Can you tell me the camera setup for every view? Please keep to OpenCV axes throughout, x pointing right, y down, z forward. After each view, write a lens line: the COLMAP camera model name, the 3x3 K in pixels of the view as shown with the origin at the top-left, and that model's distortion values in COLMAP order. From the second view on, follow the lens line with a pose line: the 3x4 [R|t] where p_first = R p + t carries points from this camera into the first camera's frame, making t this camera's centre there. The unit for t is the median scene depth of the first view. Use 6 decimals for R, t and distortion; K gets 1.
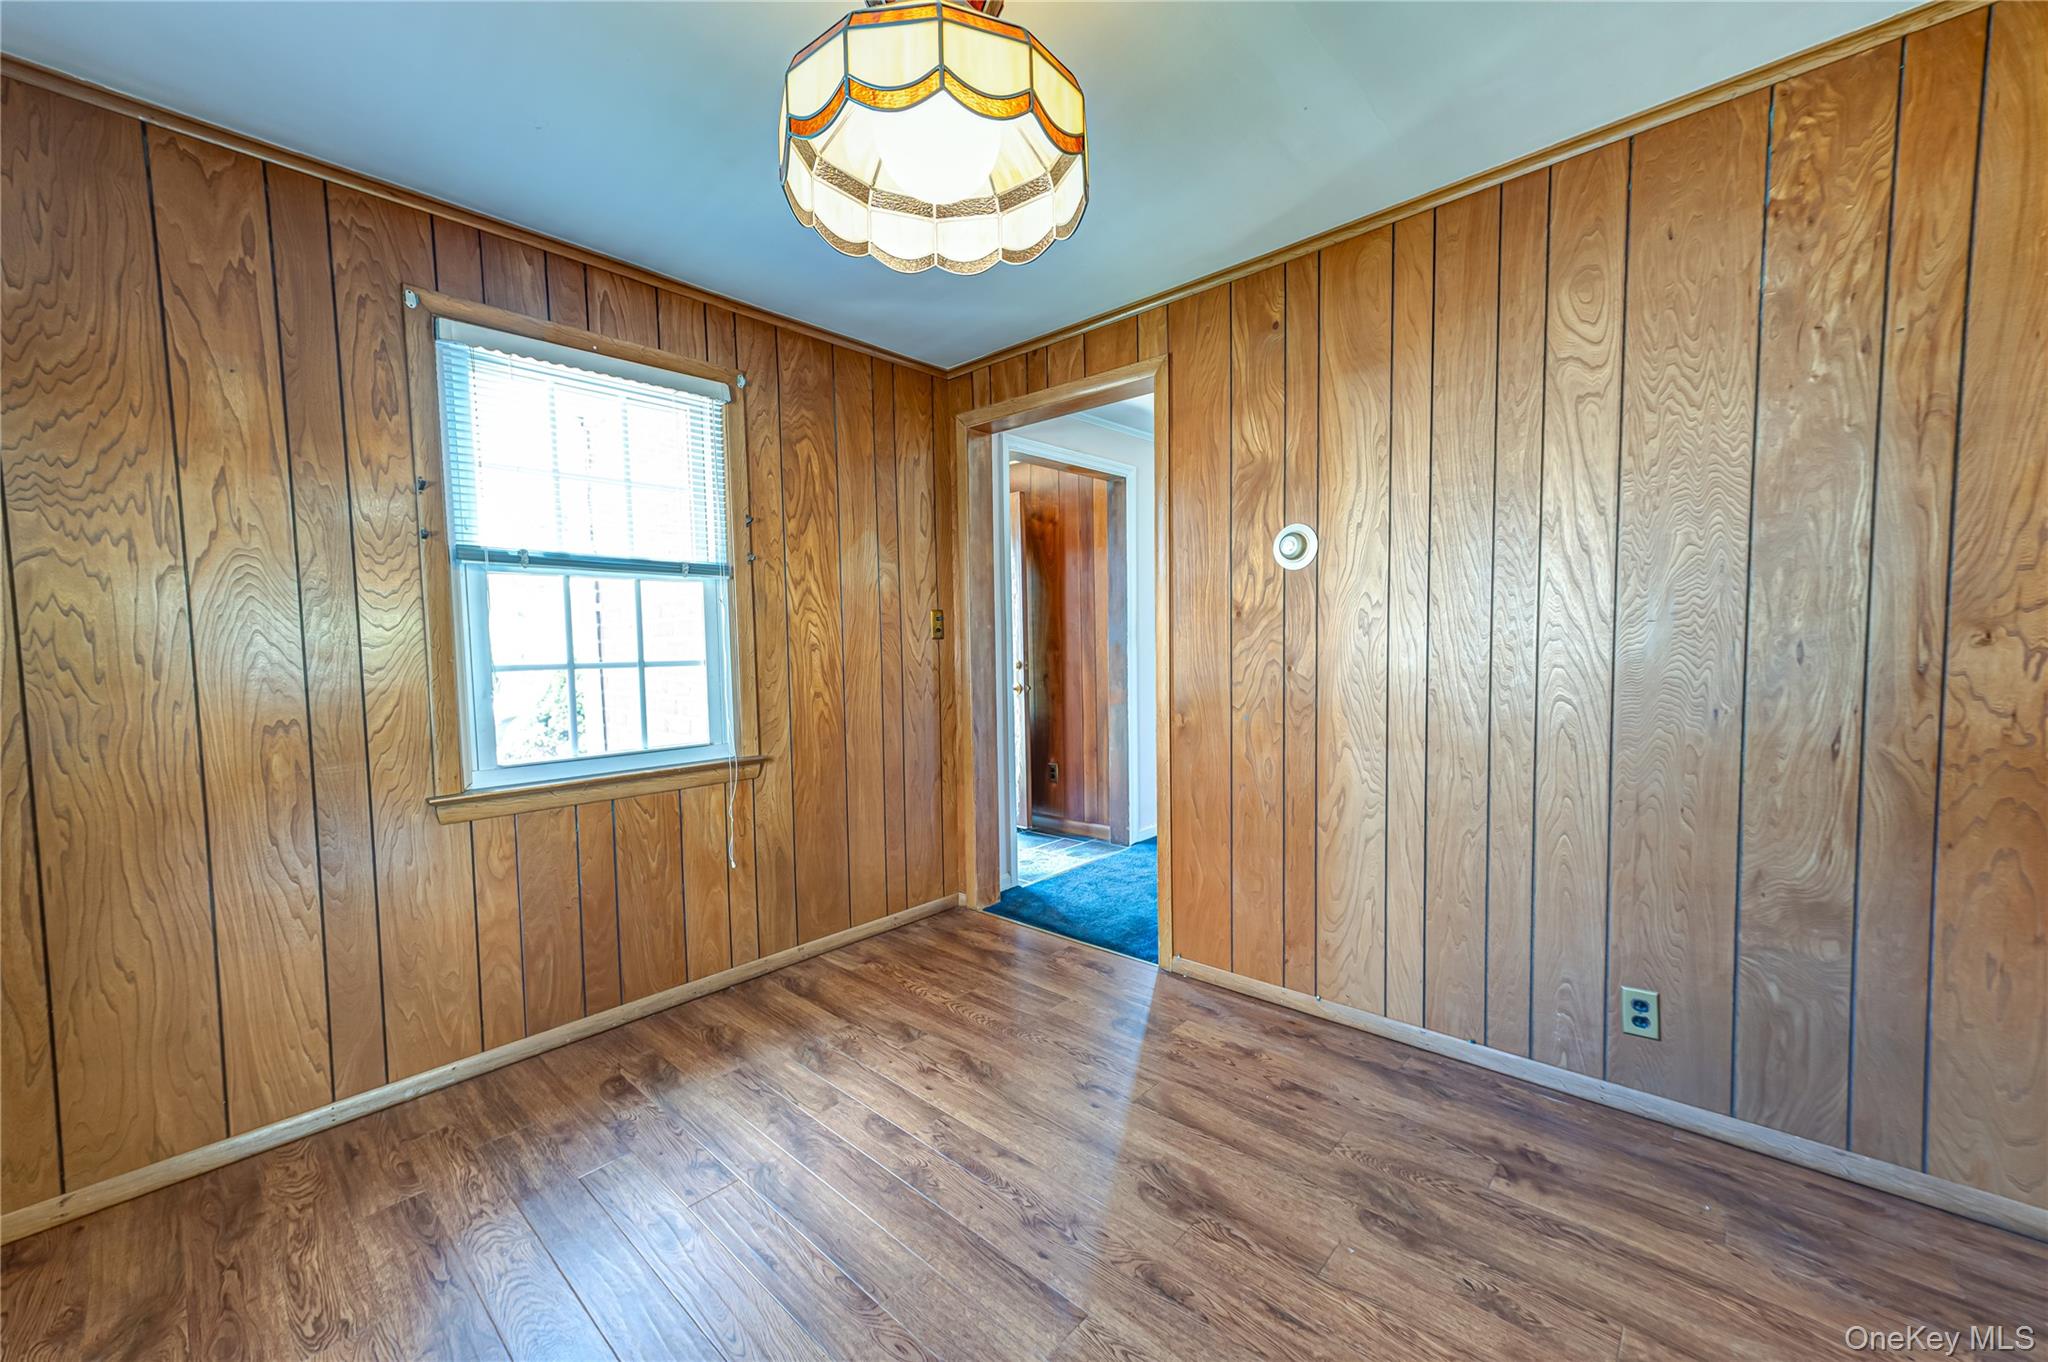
lens RADIAL K [[782.9, 0, 1026.8], [0, 782.9, 690.0], [0, 0, 1]] dist [0.010283, 0.000025]
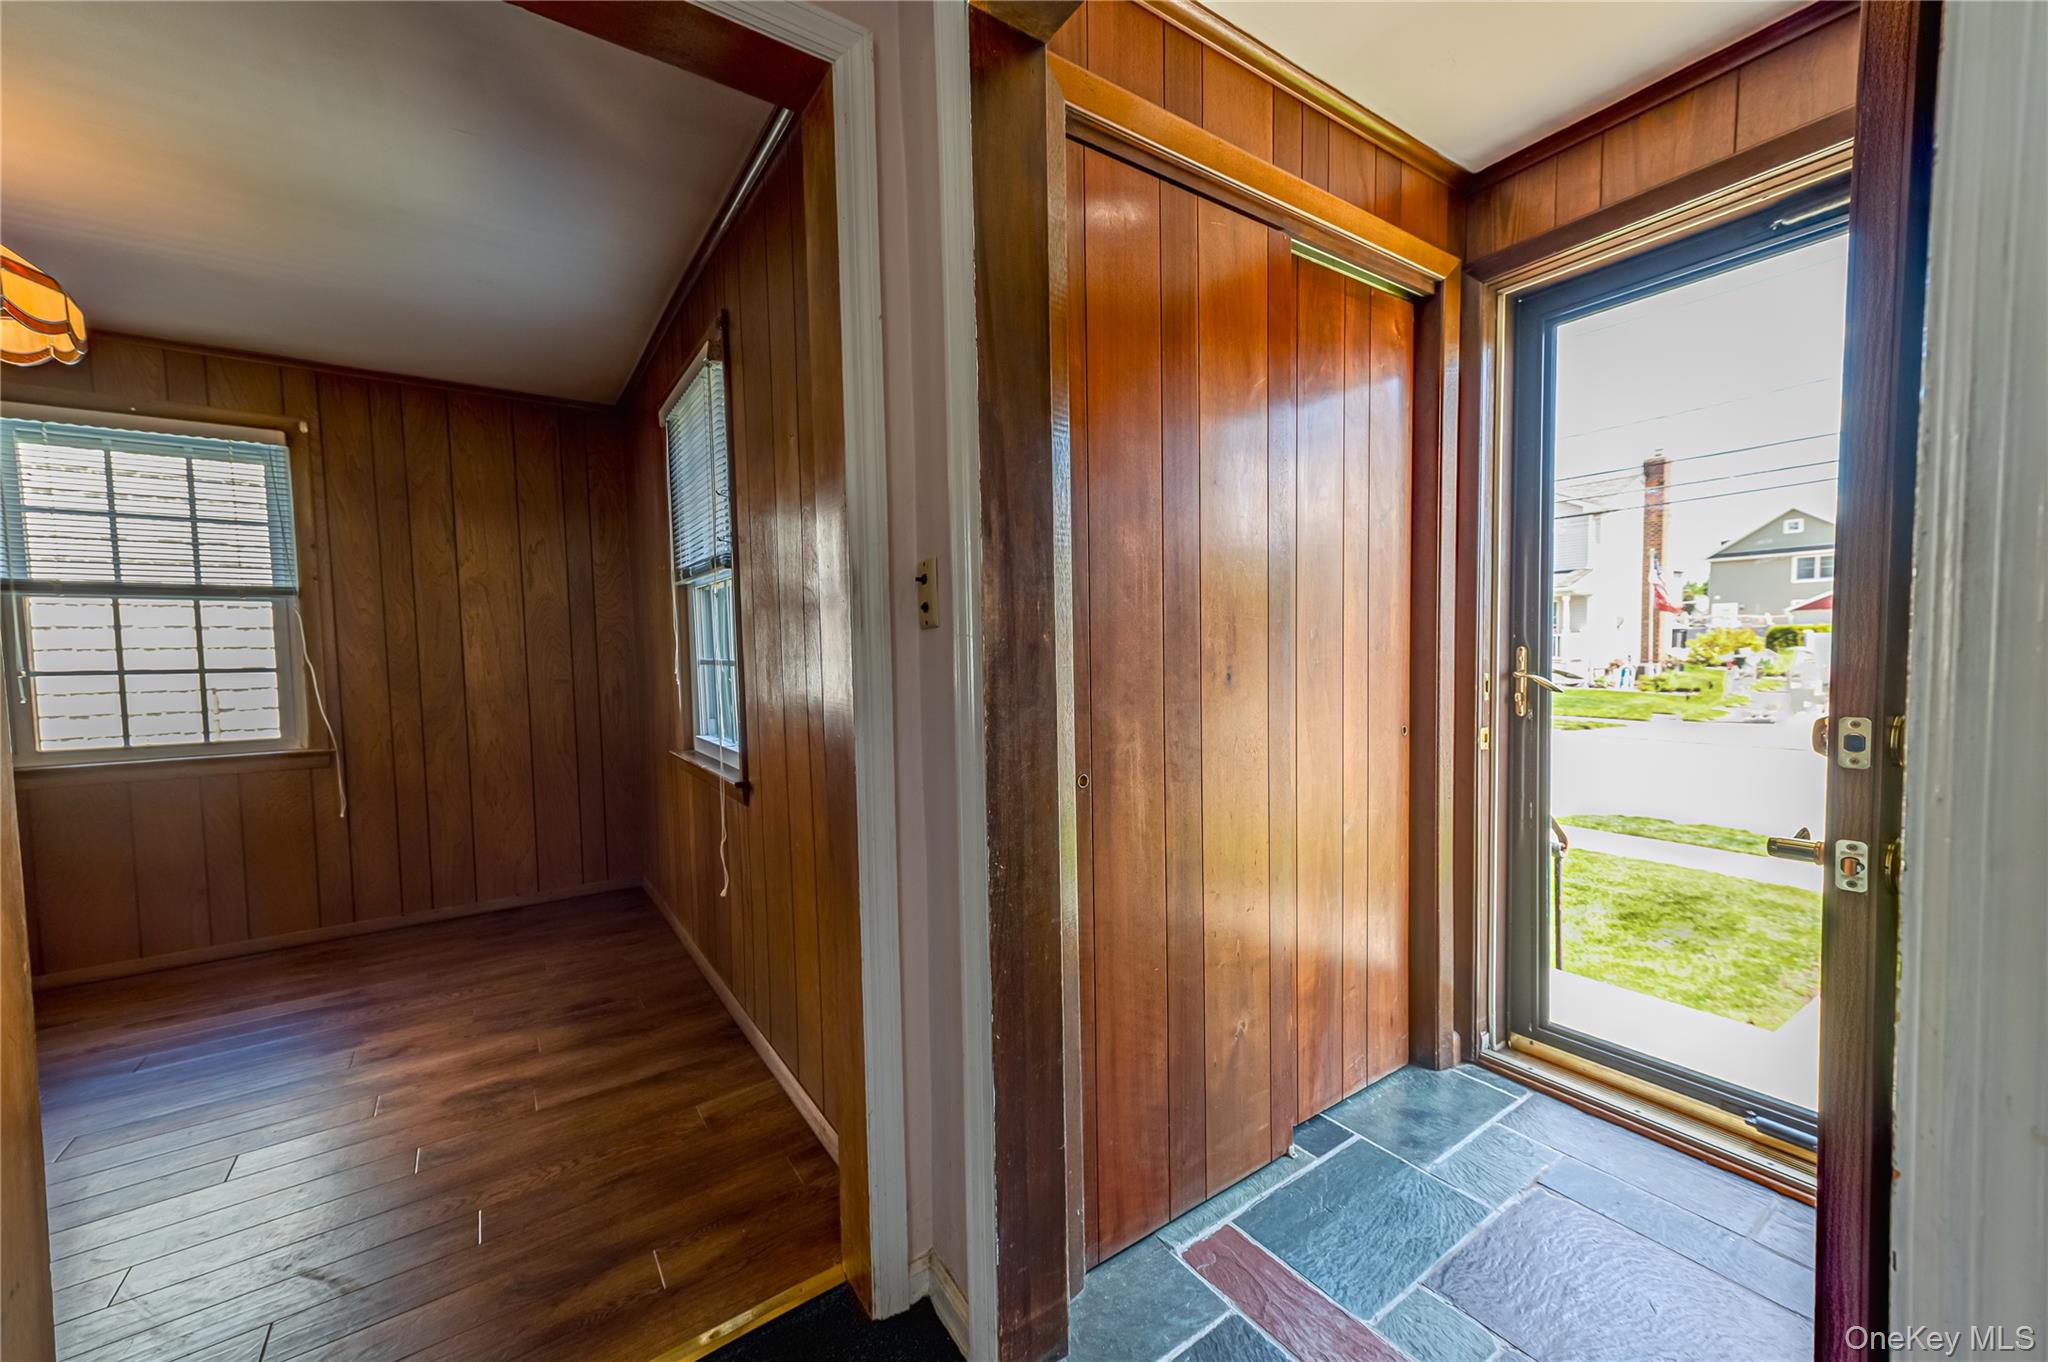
lens RADIAL K [[782.9, 0, 1026.8], [0, 782.9, 688.7], [0, 0, 1]] dist [0.010283, 0.000025]
pose [[-0.211570, 0.074623, -0.974510, 0.483910], [-0.034831, 0.995872, 0.083820, -0.111607], [0.976742, 0.051677, -0.208097, 1.826309]]
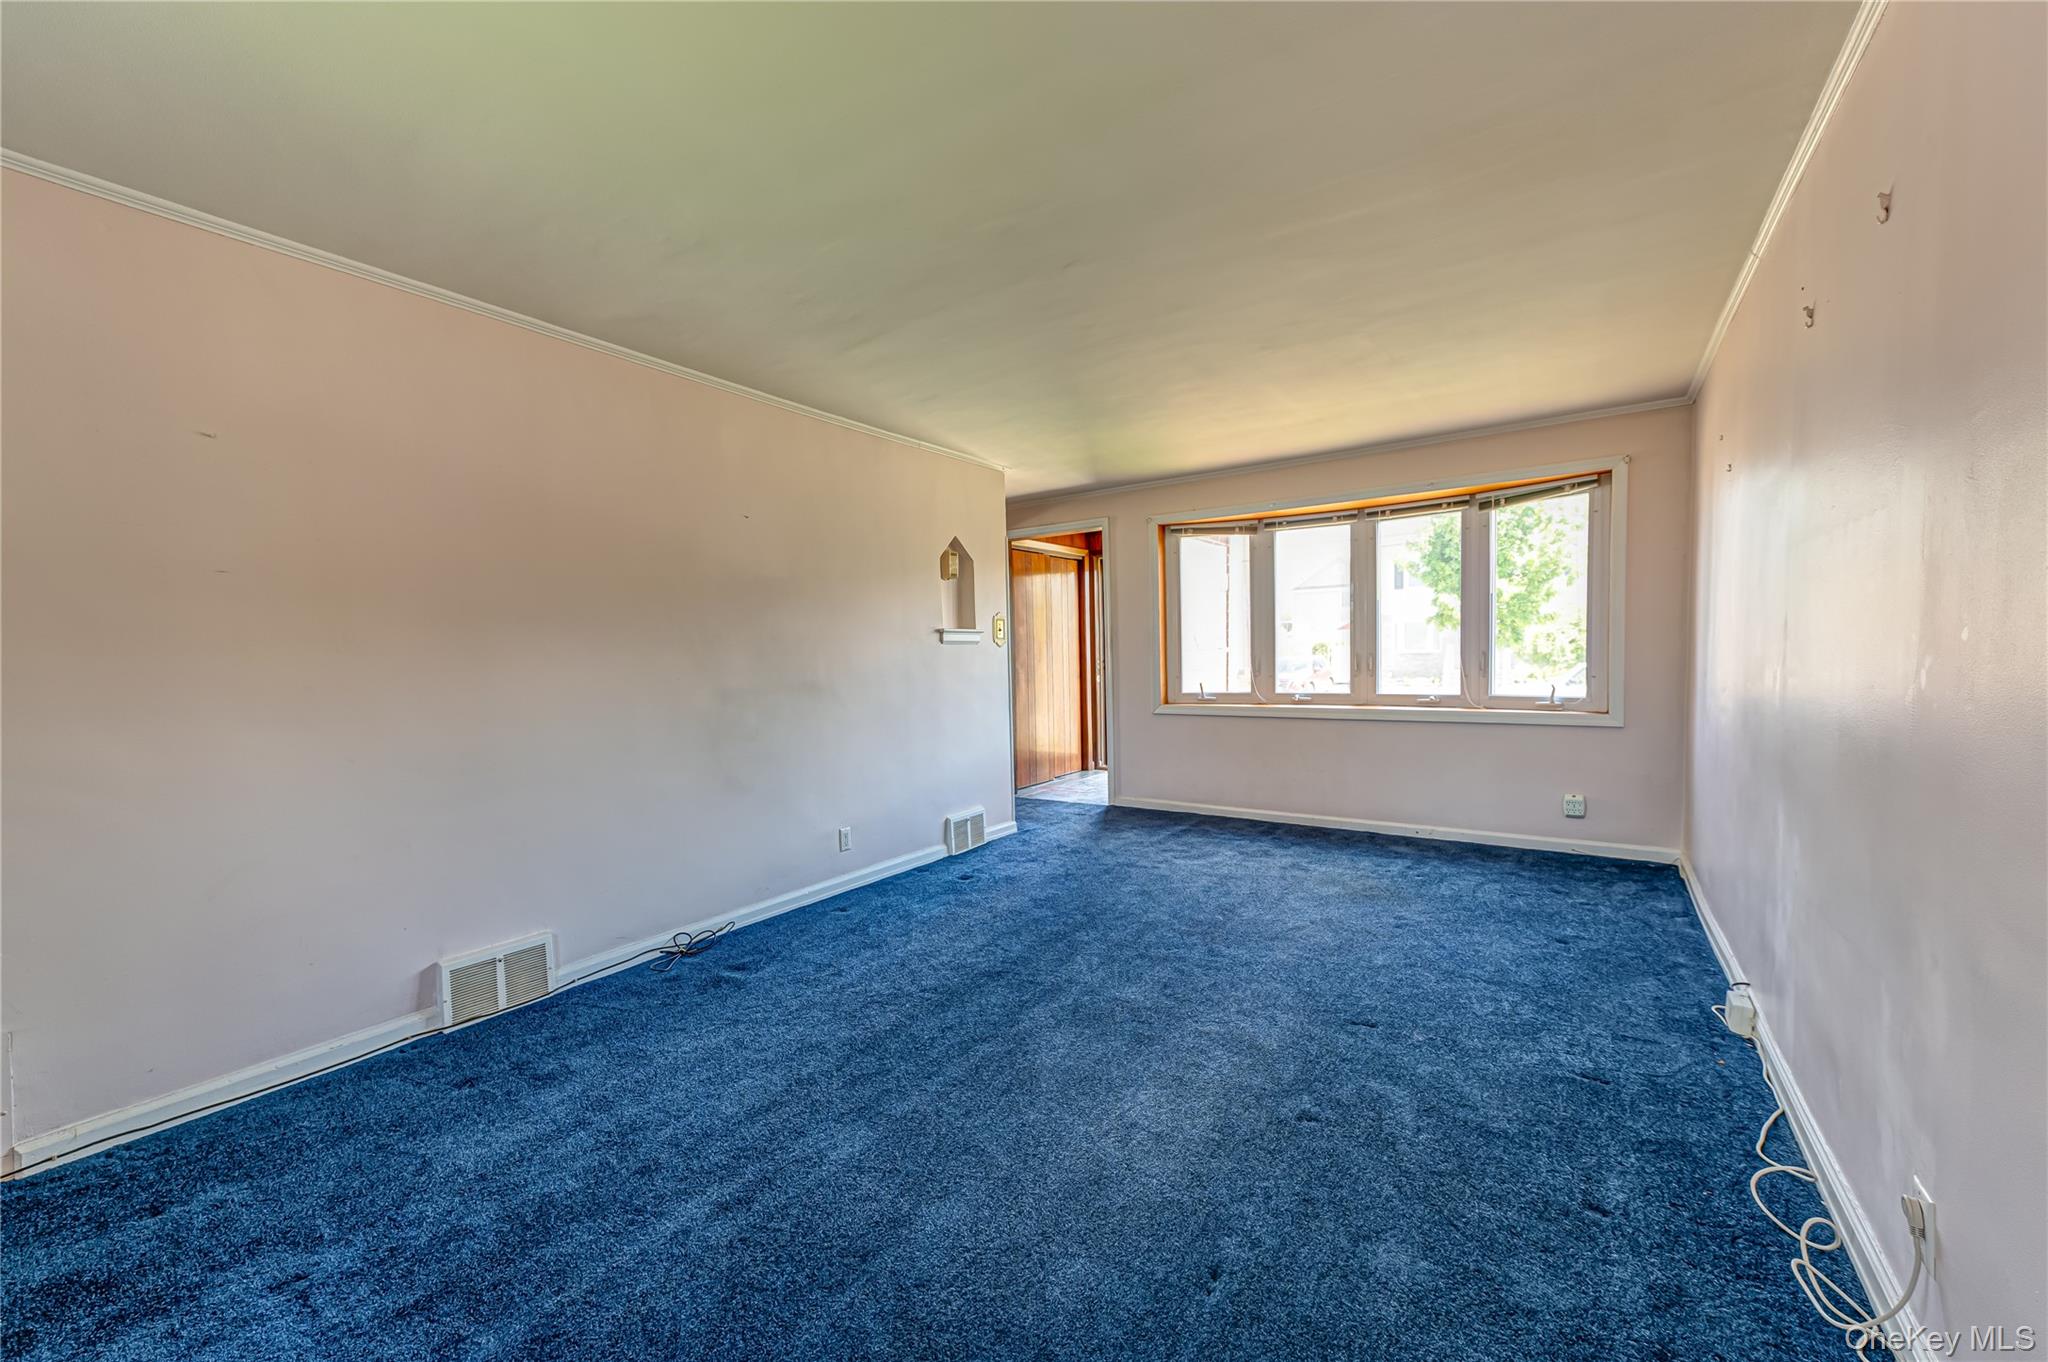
lens RADIAL K [[782.9, 0, 1023.7], [0, 782.9, 686.7], [0, 0, 1]] dist [0.010283, 0.000025]
pose [[0.121550, 0.063859, -0.990529, 2.832715], [-0.043837, 0.997300, 0.058917, -0.142897], [0.991617, 0.036260, 0.124021, 1.417287]]
